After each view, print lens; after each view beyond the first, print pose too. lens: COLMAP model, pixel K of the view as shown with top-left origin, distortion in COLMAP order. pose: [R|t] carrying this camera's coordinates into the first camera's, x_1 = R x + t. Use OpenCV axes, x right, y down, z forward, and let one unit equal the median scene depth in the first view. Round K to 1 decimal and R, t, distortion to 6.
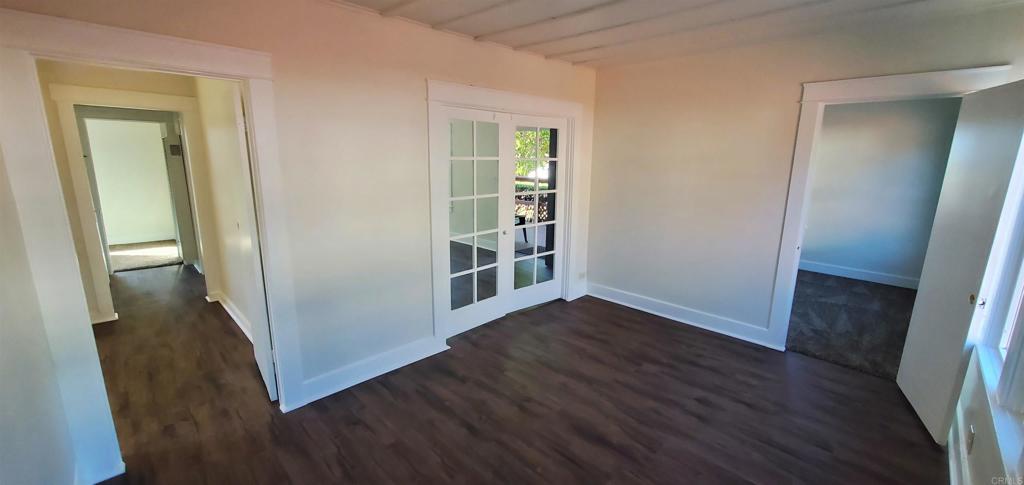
lens RADIAL K [[404.5, 0, 517.5], [0, 404.5, 241.9], [0, 0, 1]] dist [-0.002856, -0.000367]
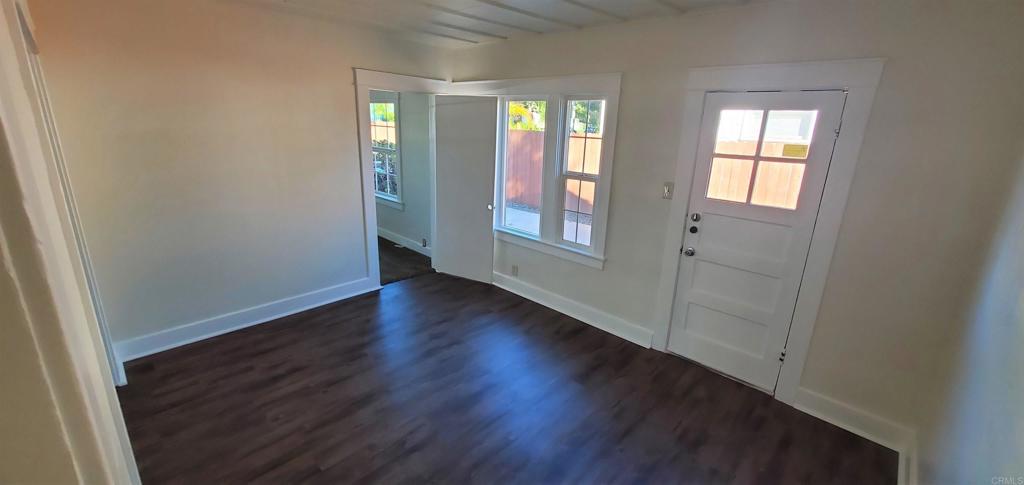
lens RADIAL K [[419.0, 0, 512.0], [0, 419.0, 242.5], [0, 0, 1]] dist [0.001911, 0.000108]
pose [[-0.023205, -0.289932, 0.956766, -0.653624], [0.179375, 0.940286, 0.289288, -0.193920], [-0.983507, 0.178333, 0.030187, 0.651374]]
